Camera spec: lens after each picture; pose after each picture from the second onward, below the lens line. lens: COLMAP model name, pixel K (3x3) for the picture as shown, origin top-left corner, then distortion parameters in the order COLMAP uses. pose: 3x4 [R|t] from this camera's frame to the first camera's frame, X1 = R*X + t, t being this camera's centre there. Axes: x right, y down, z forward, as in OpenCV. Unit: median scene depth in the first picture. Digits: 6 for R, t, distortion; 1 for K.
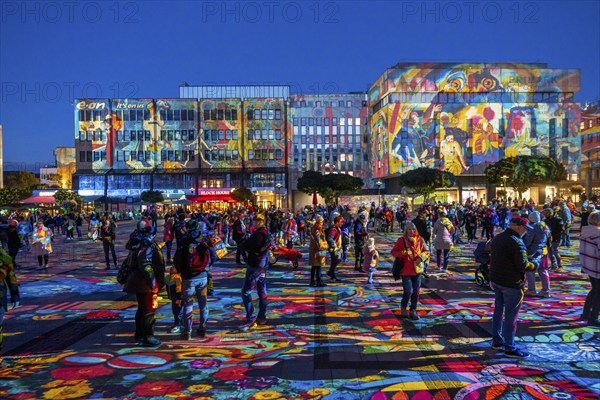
lens RADIAL K [[327.2, 0, 296.3], [0, 327.2, 198.7], [0, 0, 1]] dist [0.012661, -0.005744]
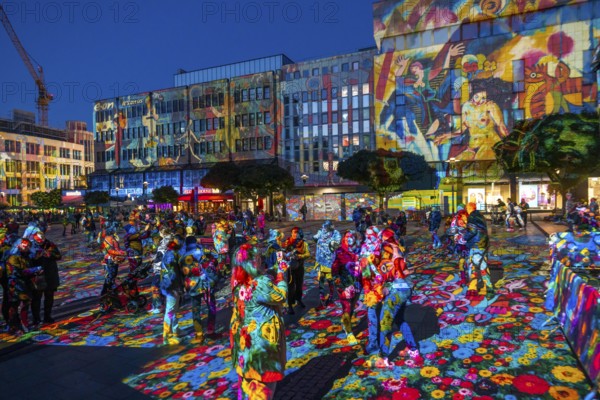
lens RADIAL K [[359.0, 0, 297.0], [0, 359.0, 196.9], [0, 0, 1]] dist [0.005611, 0.003919]
pose [[0.912945, -0.002839, -0.408072, 0.369992], [0.006336, 0.999954, 0.007219, -0.008598], [0.408033, -0.009176, 0.912921, 0.228316]]
